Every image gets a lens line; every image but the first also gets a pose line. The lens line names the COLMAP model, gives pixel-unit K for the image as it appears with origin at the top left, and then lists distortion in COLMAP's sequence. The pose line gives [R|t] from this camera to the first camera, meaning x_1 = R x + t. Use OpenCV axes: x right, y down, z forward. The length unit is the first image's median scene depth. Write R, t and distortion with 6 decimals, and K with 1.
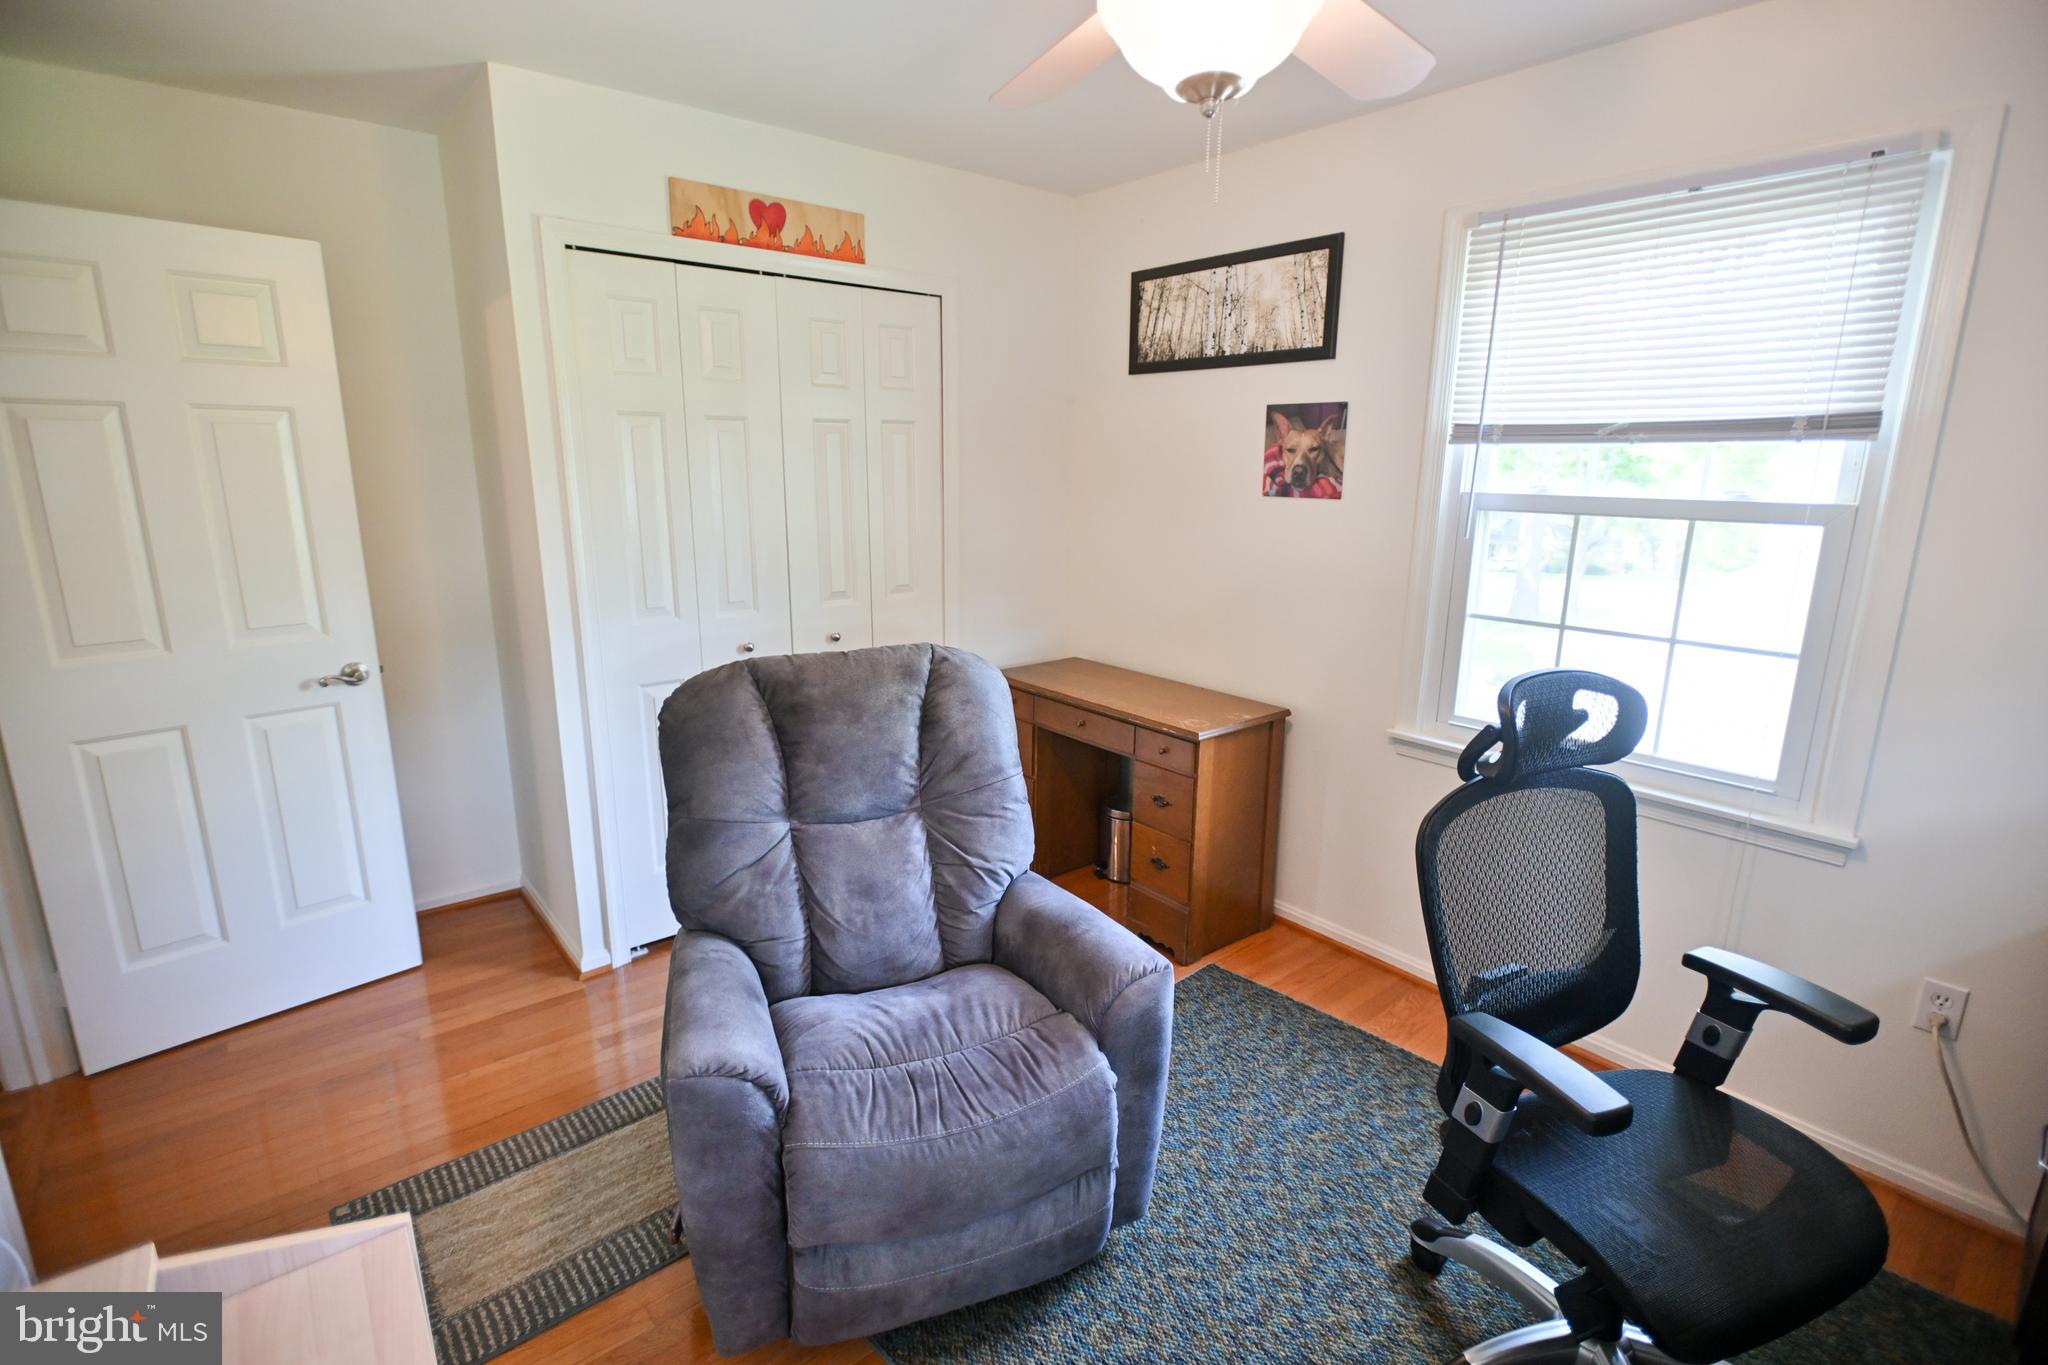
lens RADIAL K [[963.9, 0, 1027.3], [0, 963.9, 674.2], [0, 0, 1]] dist [-0.002742, -0.003101]
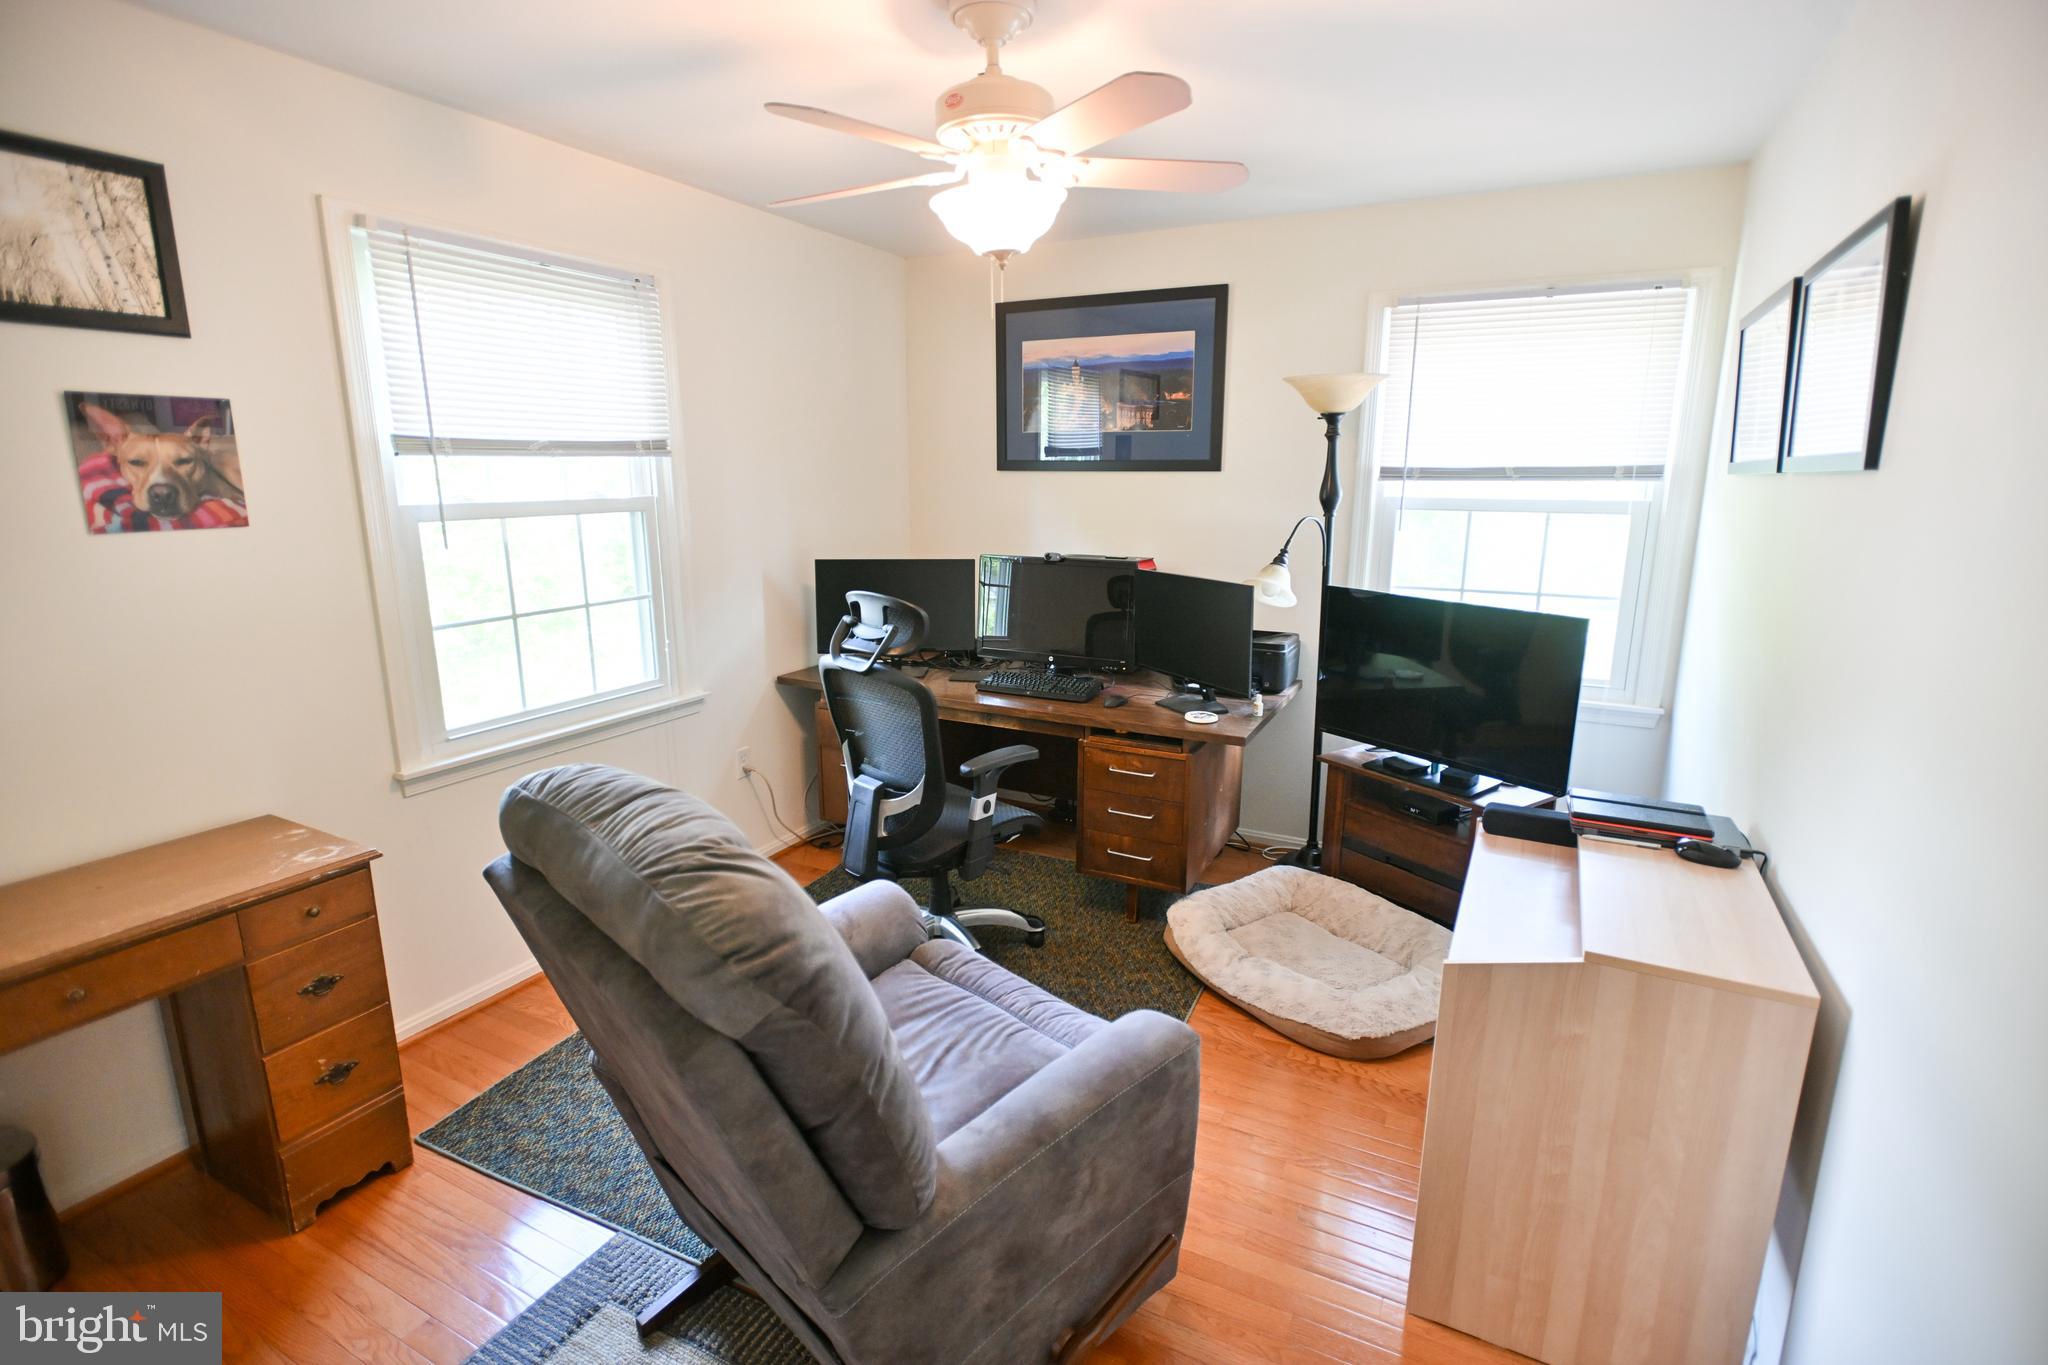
lens RADIAL K [[963.9, 0, 1031.7], [0, 963.9, 675.9], [0, 0, 1]] dist [-0.002742, -0.003101]
pose [[-0.389705, -0.197038, 0.899614, -0.622764], [0.208582, 0.932575, 0.294613, -0.165068], [-0.897008, 0.302455, -0.322331, 0.720826]]
